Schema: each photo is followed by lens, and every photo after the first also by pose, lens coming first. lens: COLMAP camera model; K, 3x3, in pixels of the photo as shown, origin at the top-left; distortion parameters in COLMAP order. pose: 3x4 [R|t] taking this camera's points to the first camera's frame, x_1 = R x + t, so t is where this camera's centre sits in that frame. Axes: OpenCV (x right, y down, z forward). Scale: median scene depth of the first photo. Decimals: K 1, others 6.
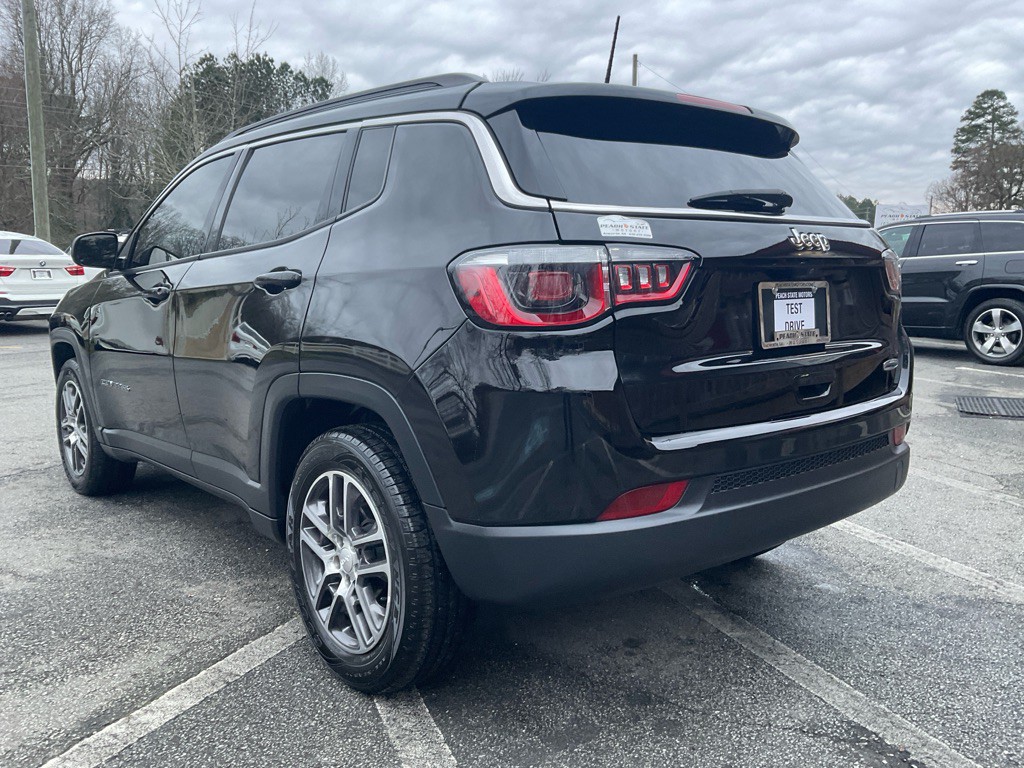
lens RADIAL K [[850.7, 0, 508.9], [0, 850.7, 382.4], [0, 0, 1]] dist [0.054745, -0.102849]
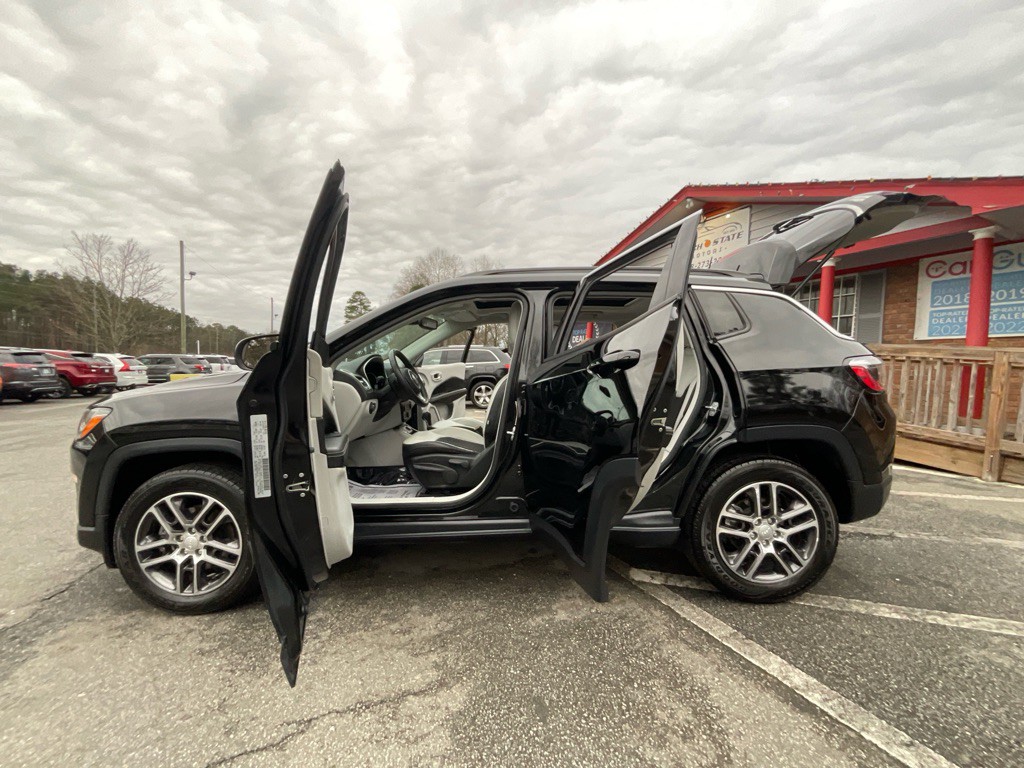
lens RADIAL K [[415.4, 0, 512.0], [0, 415.4, 384.0], [0, 0, 1]] dist [0.000065, 0.000343]
pose [[0.637960, -0.032514, 0.769383, -1.108110], [0.107972, 0.993015, -0.047564, -0.104954], [-0.762462, 0.113416, 0.637015, 0.770166]]
